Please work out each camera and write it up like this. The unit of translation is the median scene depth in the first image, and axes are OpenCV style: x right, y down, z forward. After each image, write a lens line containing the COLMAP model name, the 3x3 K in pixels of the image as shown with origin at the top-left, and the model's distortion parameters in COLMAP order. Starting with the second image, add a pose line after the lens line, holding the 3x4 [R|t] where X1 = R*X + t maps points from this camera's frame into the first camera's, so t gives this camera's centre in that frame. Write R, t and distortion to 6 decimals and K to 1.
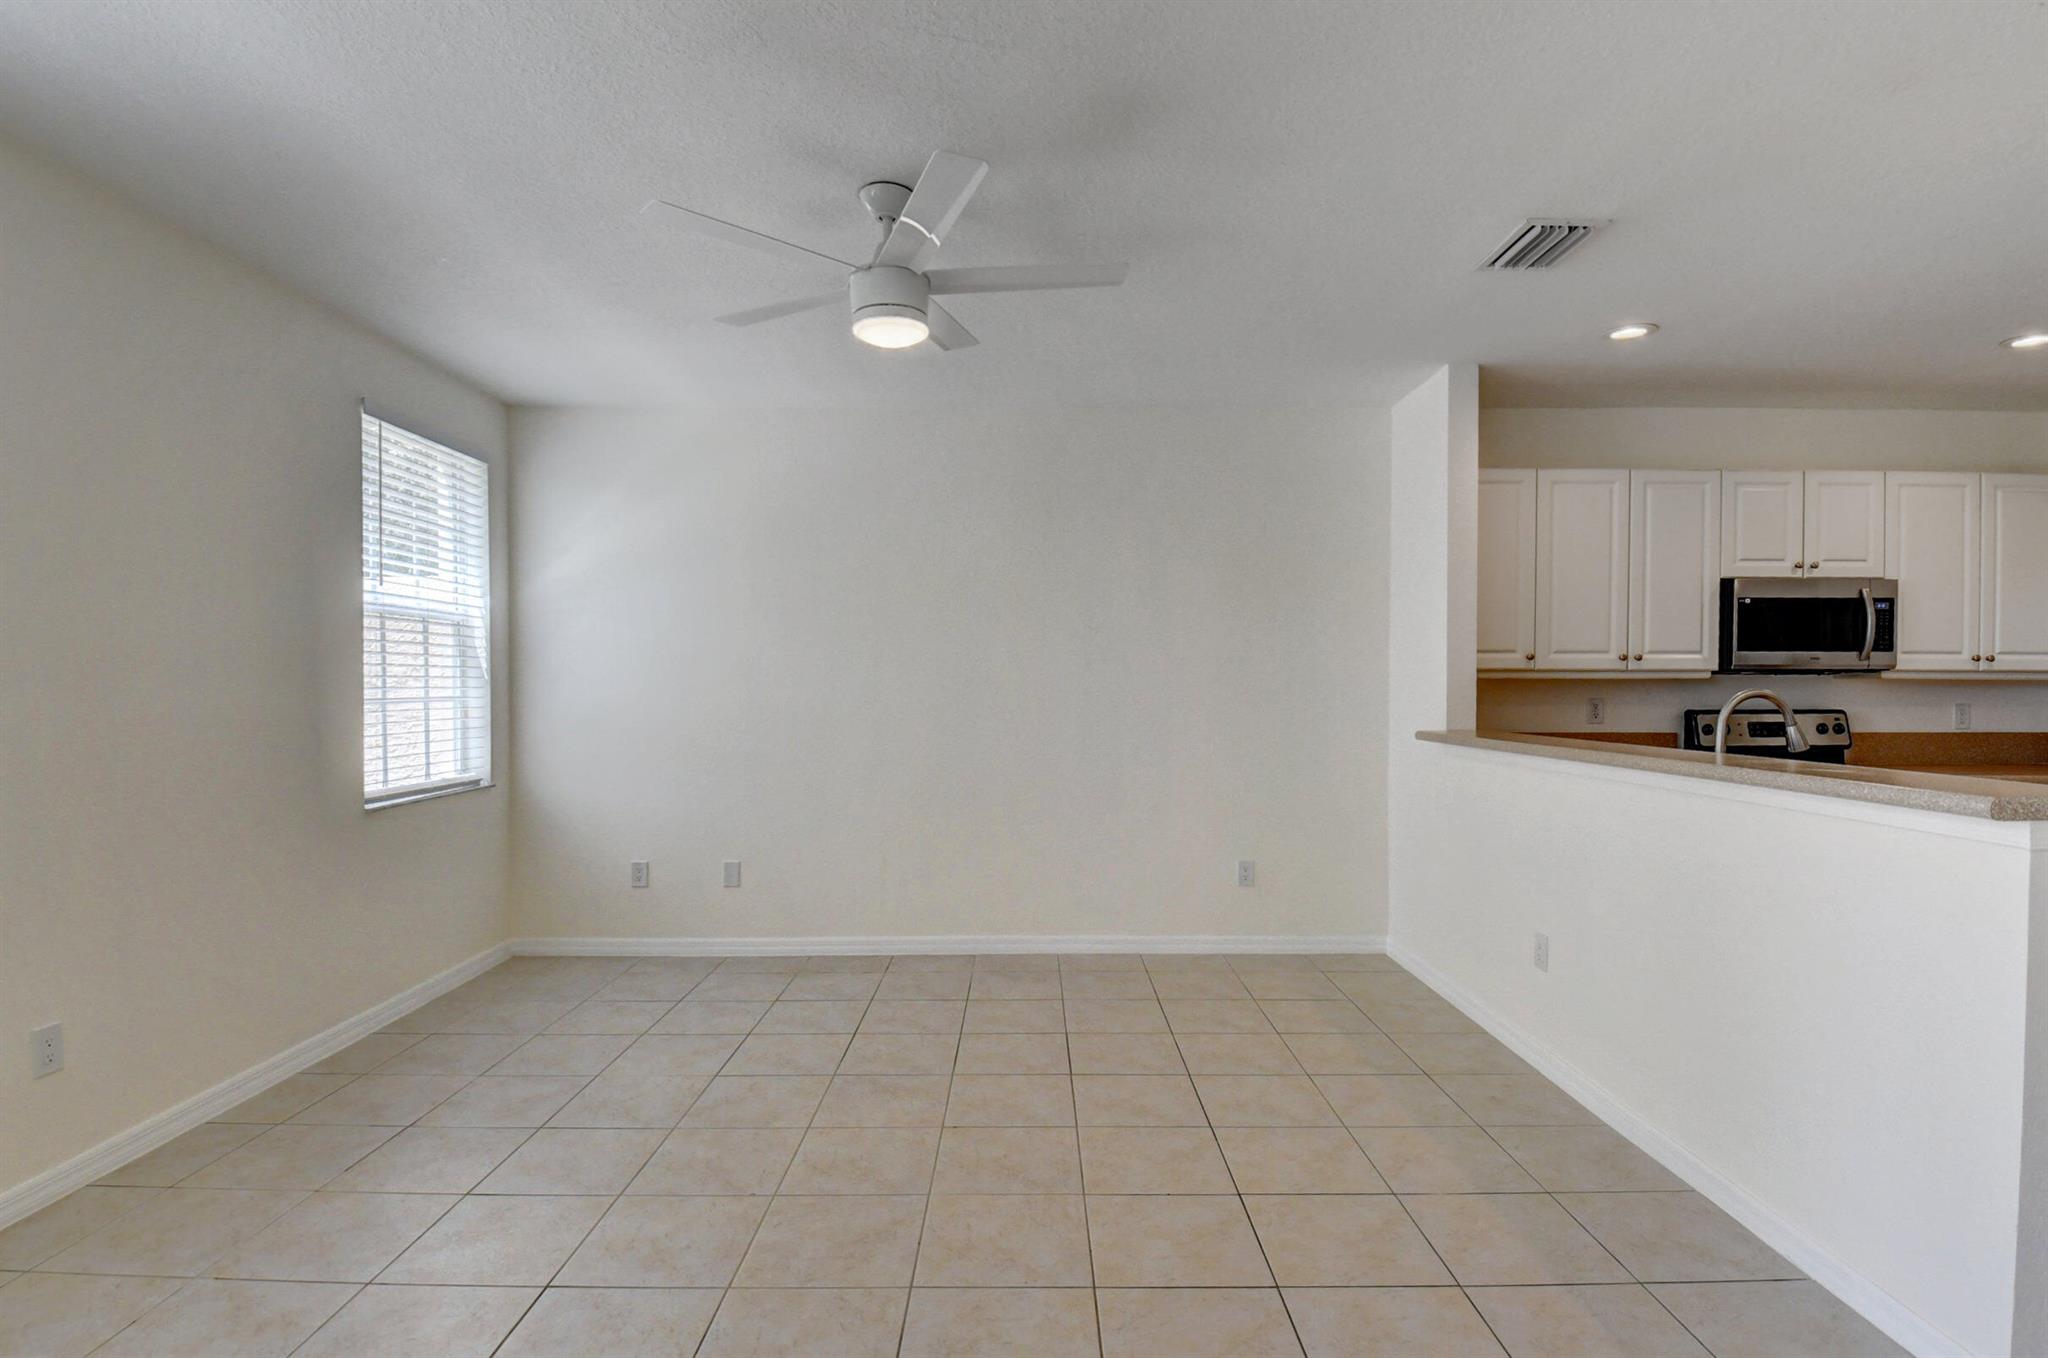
lens RADIAL K [[978.9, 0, 1034.1], [0, 978.9, 691.1], [0, 0, 1]] dist [-0.026214, -0.000333]
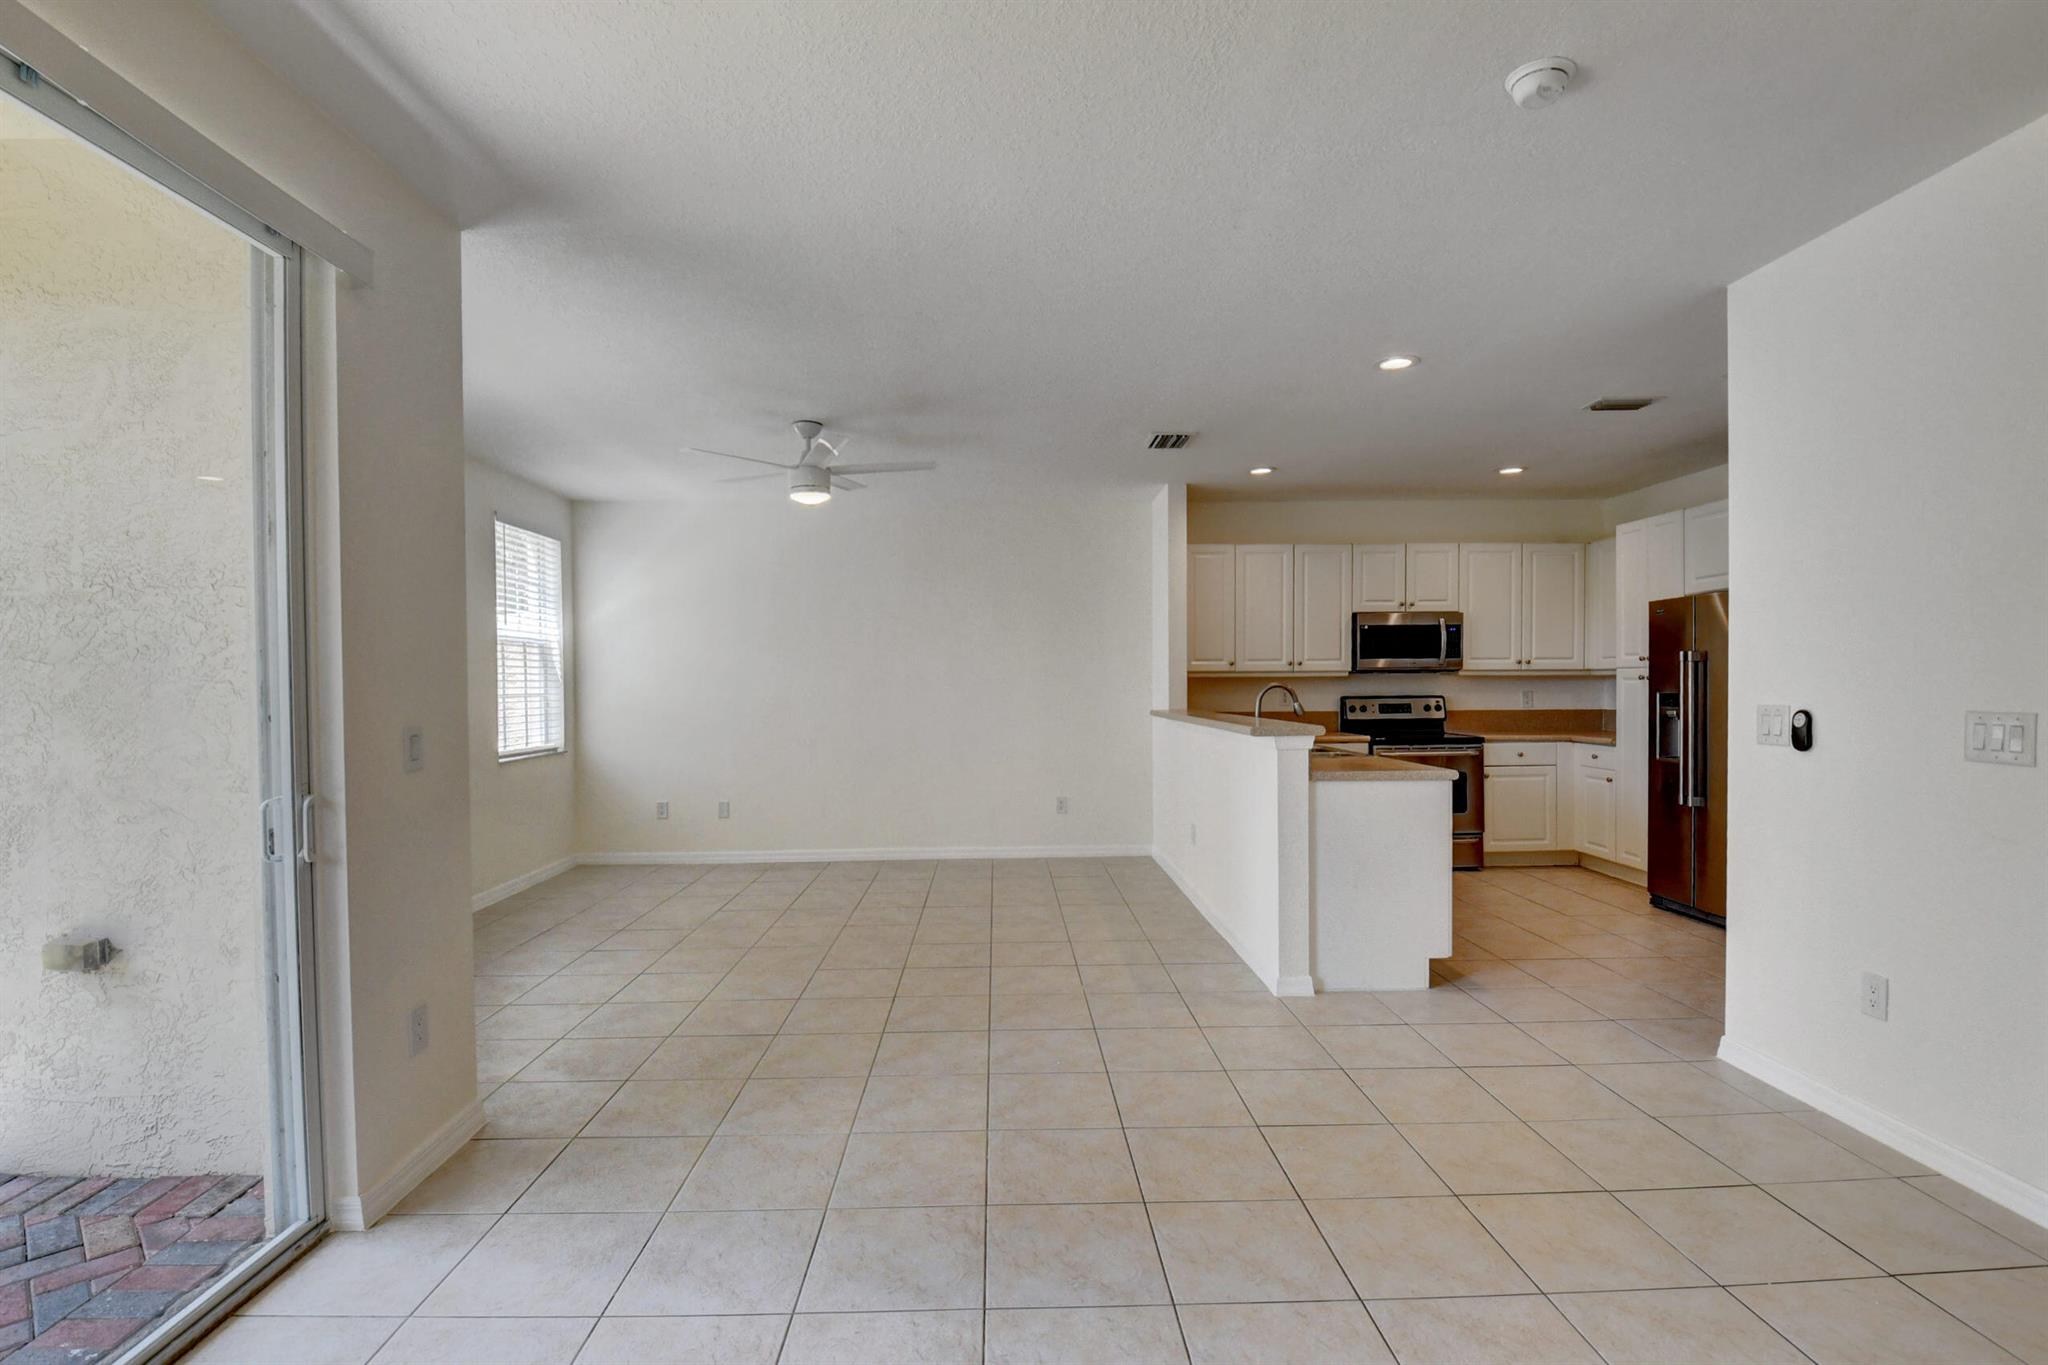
lens RADIAL K [[903.3, 0, 1021.6], [0, 903.3, 691.4], [0, 0, 1]] dist [-0.024297, -0.000367]
pose [[0.999512, -0.007512, 0.030309, 0.124284], [0.007448, 0.999970, 0.002225, 0.004670], [-0.030325, -0.001998, 0.999538, -0.456418]]
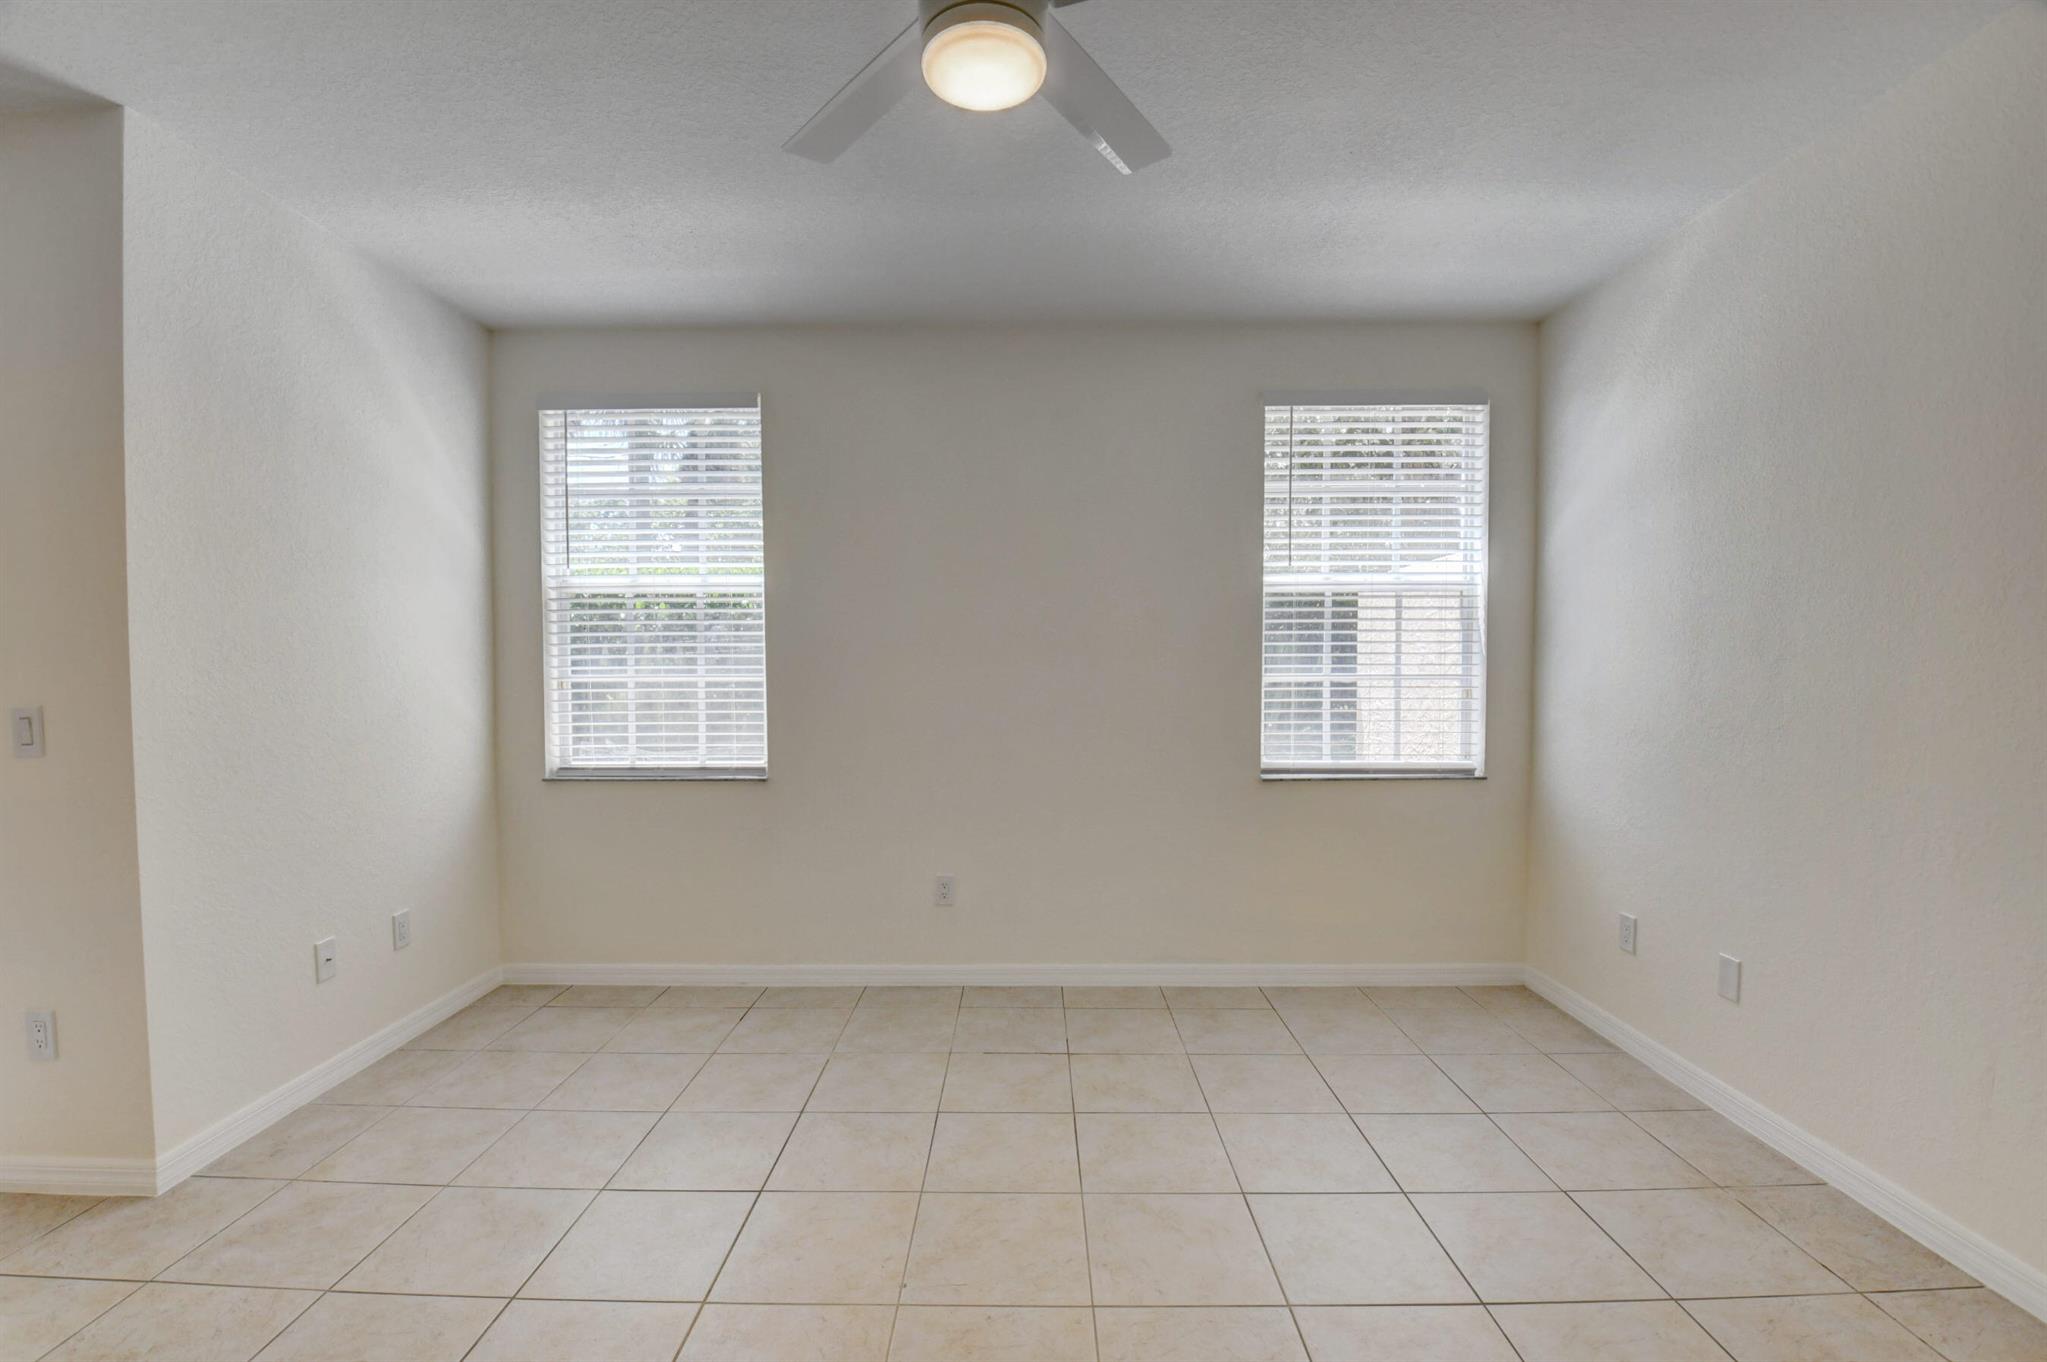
lens RADIAL K [[902.9, 0, 1021.1], [0, 902.9, 689.9], [0, 0, 1]] dist [-0.024297, -0.000367]
pose [[0.004679, 0.036707, -0.999315, 0.251036], [-0.009445, 0.999283, 0.036661, -0.007518], [0.999944, 0.009267, 0.005023, 0.607584]]
